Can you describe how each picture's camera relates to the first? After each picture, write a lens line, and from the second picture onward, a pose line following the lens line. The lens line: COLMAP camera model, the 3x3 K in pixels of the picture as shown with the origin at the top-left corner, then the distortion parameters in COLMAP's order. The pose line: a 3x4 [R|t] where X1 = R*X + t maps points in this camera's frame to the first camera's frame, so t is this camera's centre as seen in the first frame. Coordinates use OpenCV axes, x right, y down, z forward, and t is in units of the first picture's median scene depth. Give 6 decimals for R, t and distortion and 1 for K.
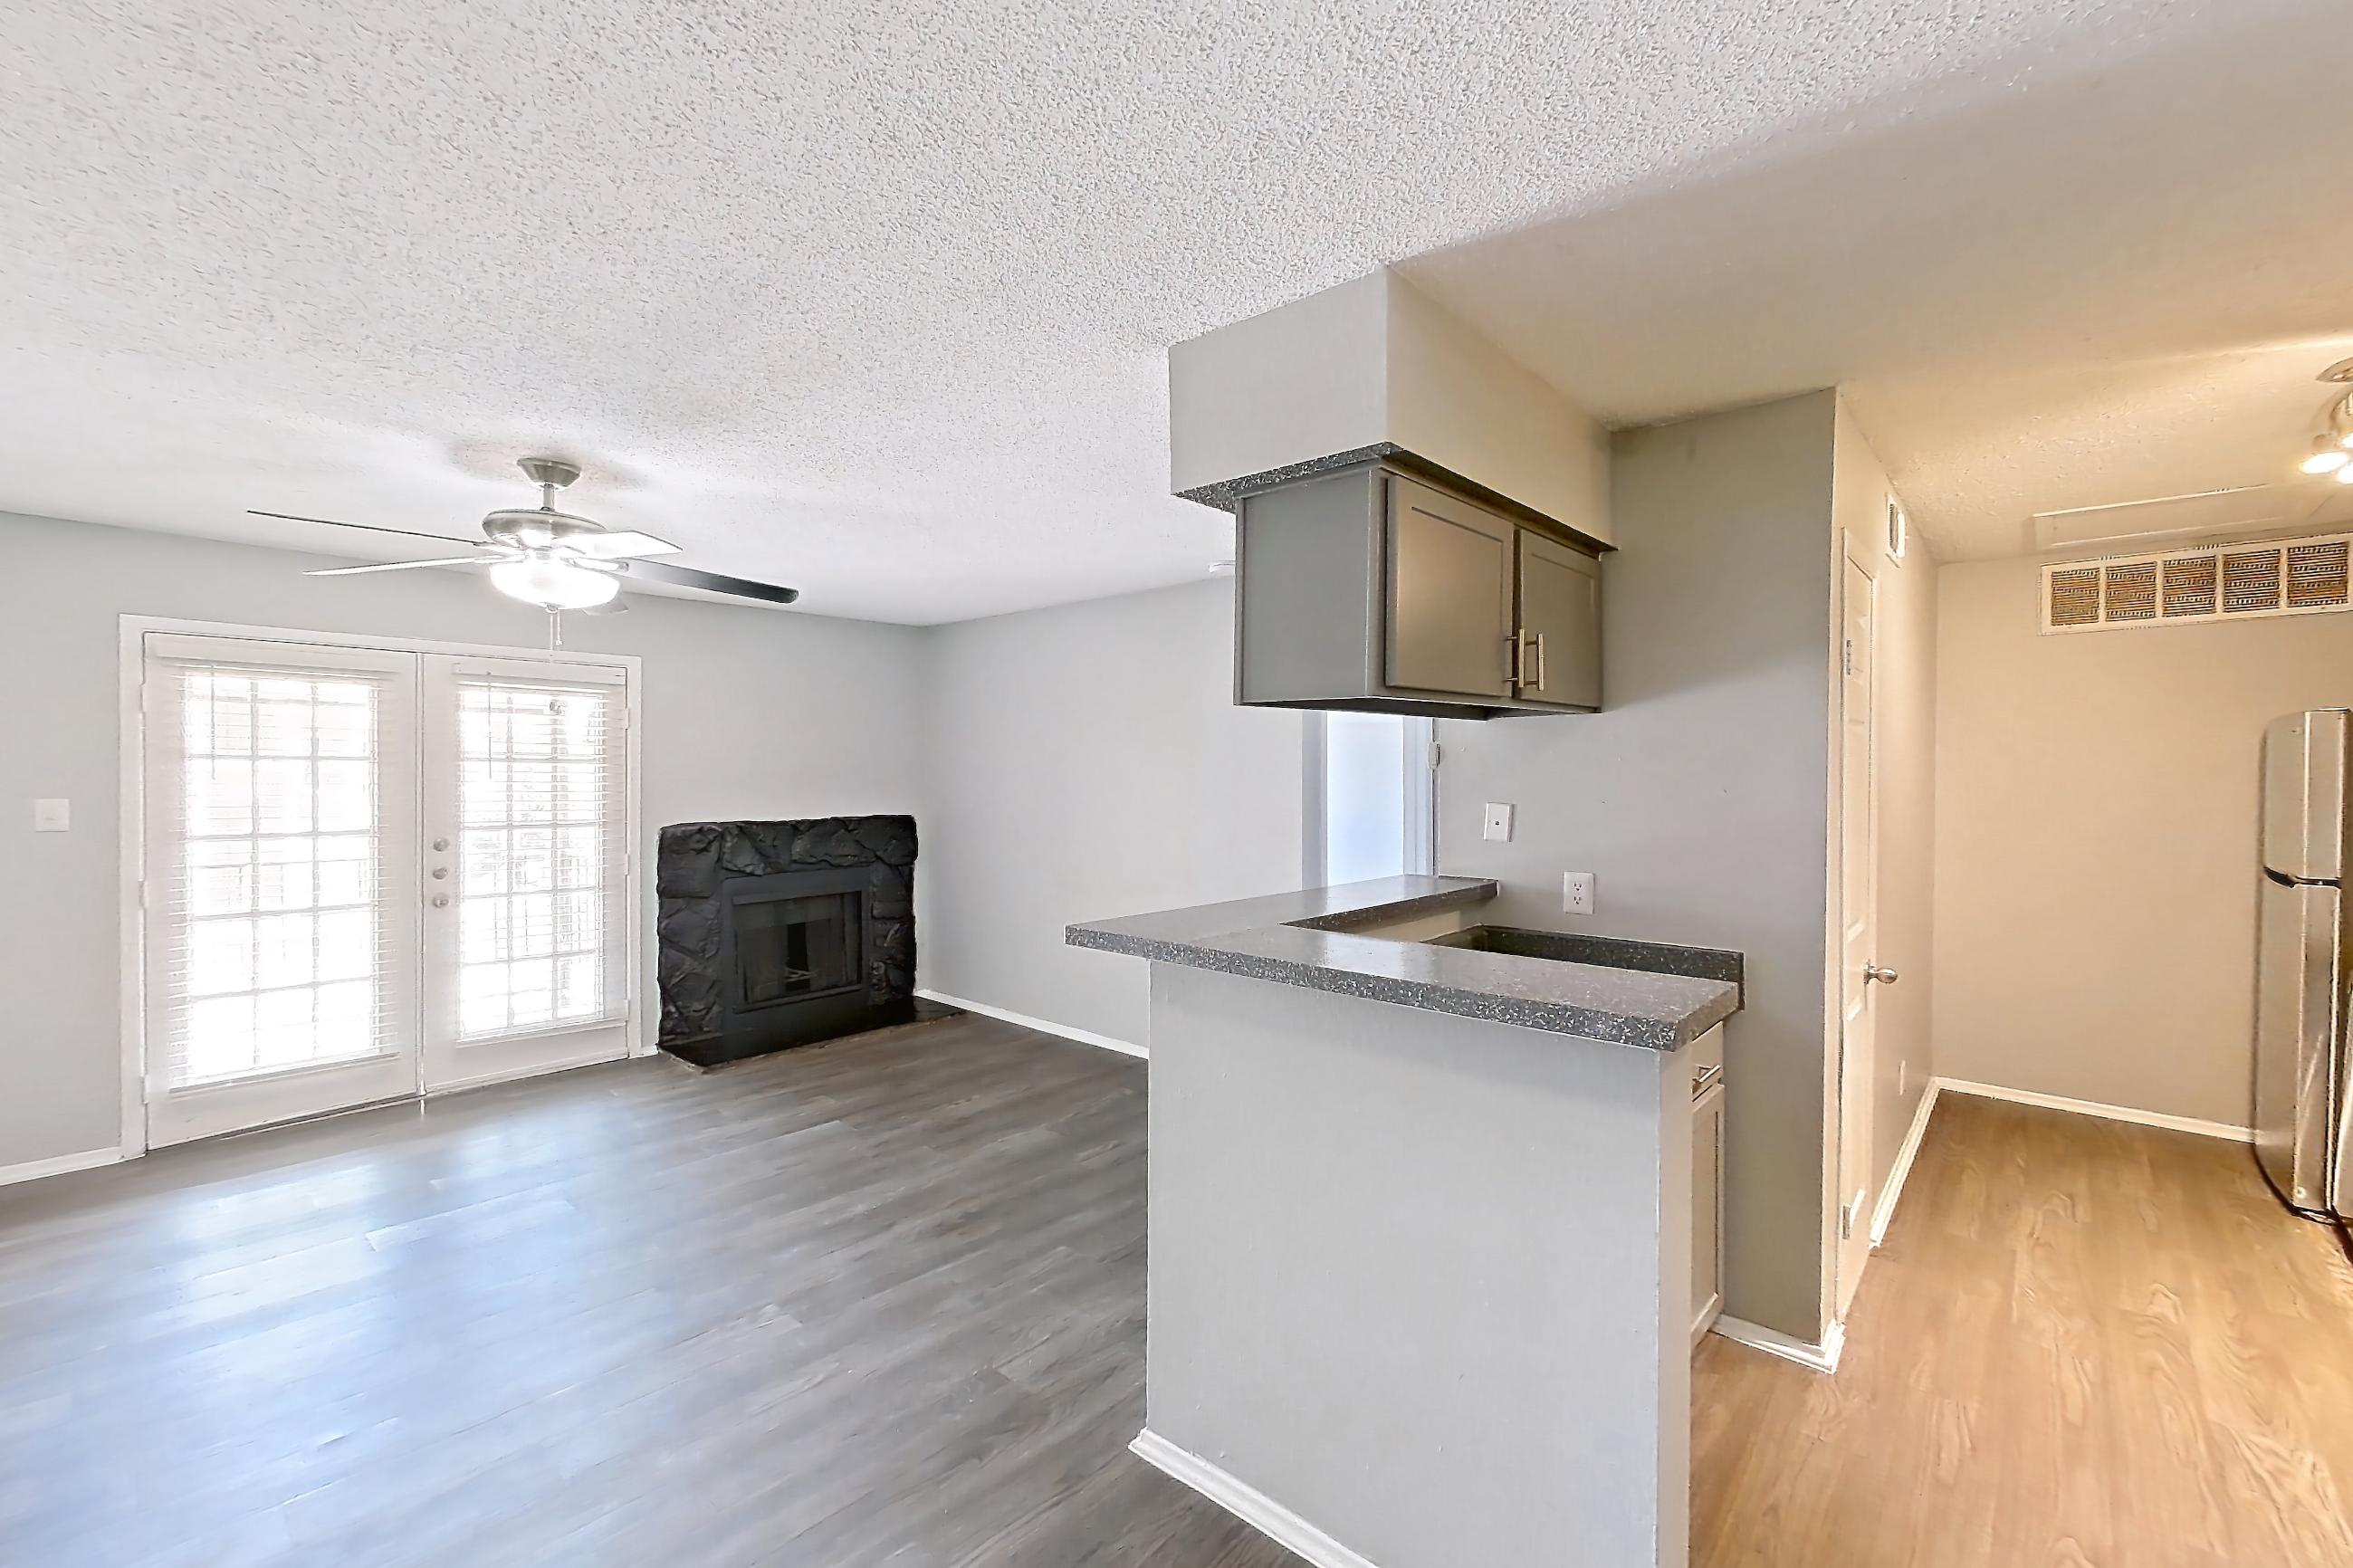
lens RADIAL K [[988.3, 0, 1176.5], [0, 988.3, 784.0], [0, 0, 1]] dist [-0.001358, 0.000599]
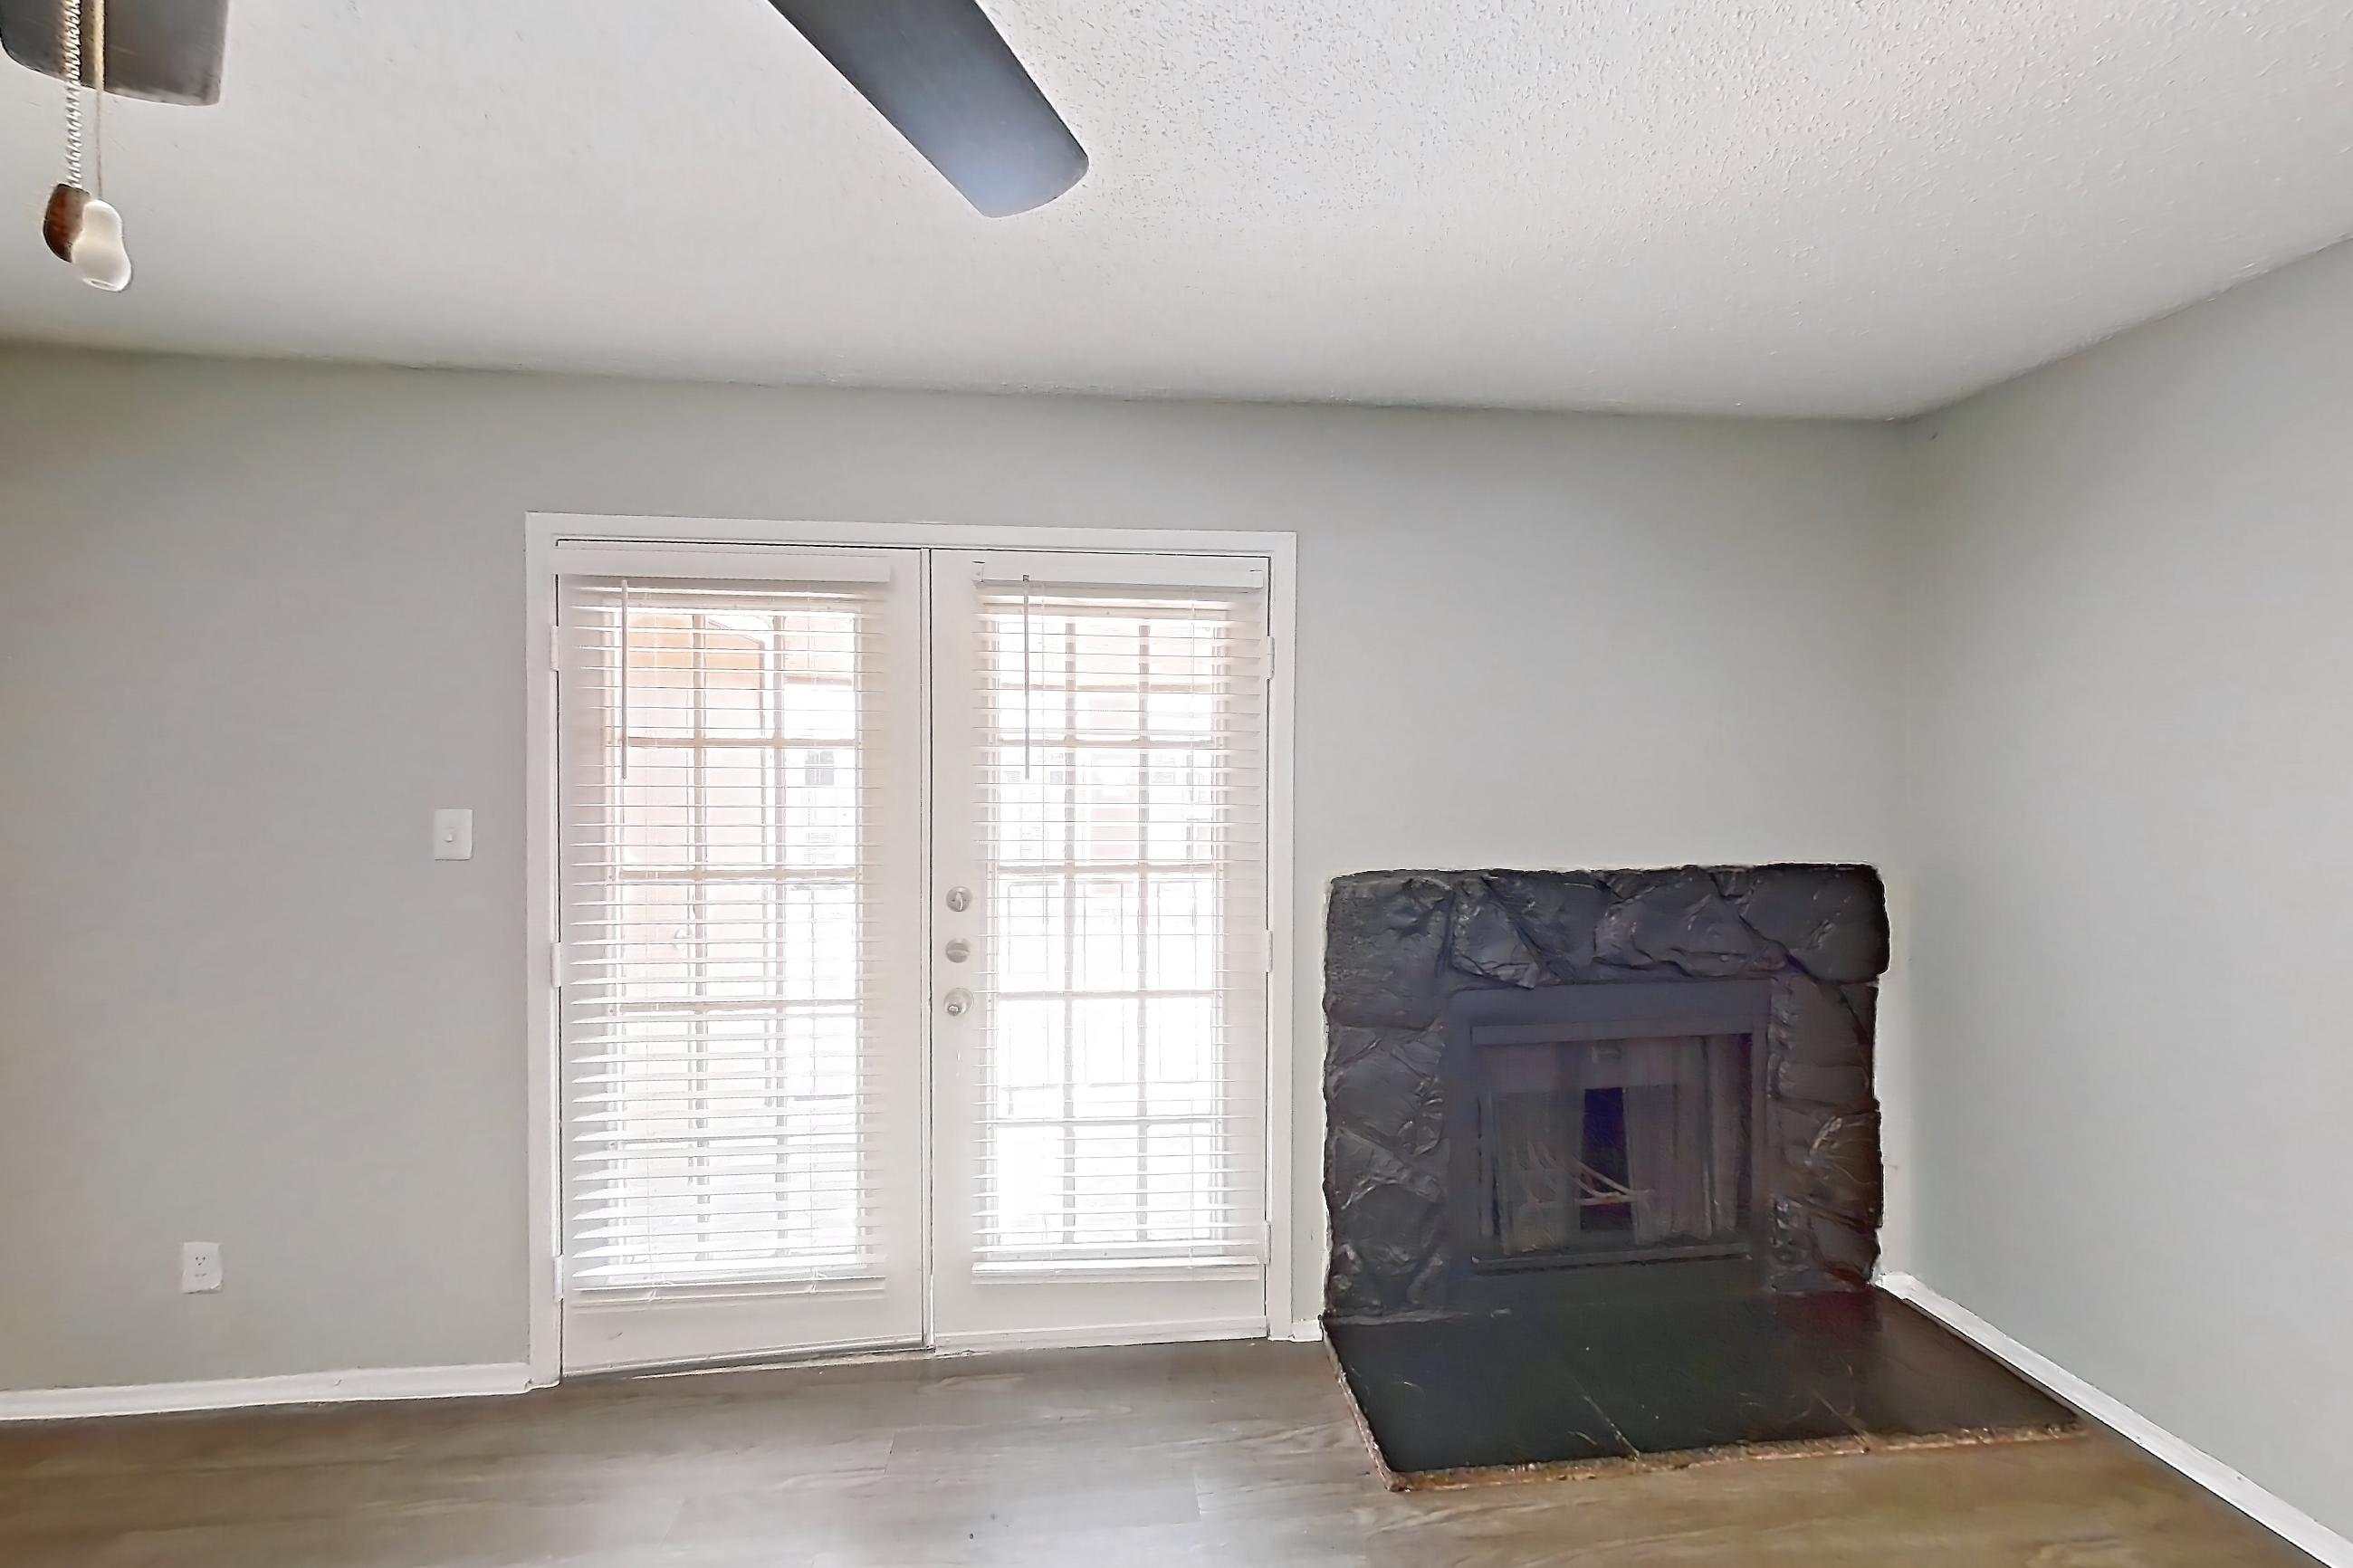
lens RADIAL K [[988.3, 0, 1176.5], [0, 988.3, 784.0], [0, 0, 1]] dist [-0.001358, 0.000599]
pose [[0.744311, 0.012569, -0.667715, -0.253249], [-0.005646, 0.999906, 0.012529, -0.008673], [0.667809, -0.005555, 0.744312, 0.584631]]
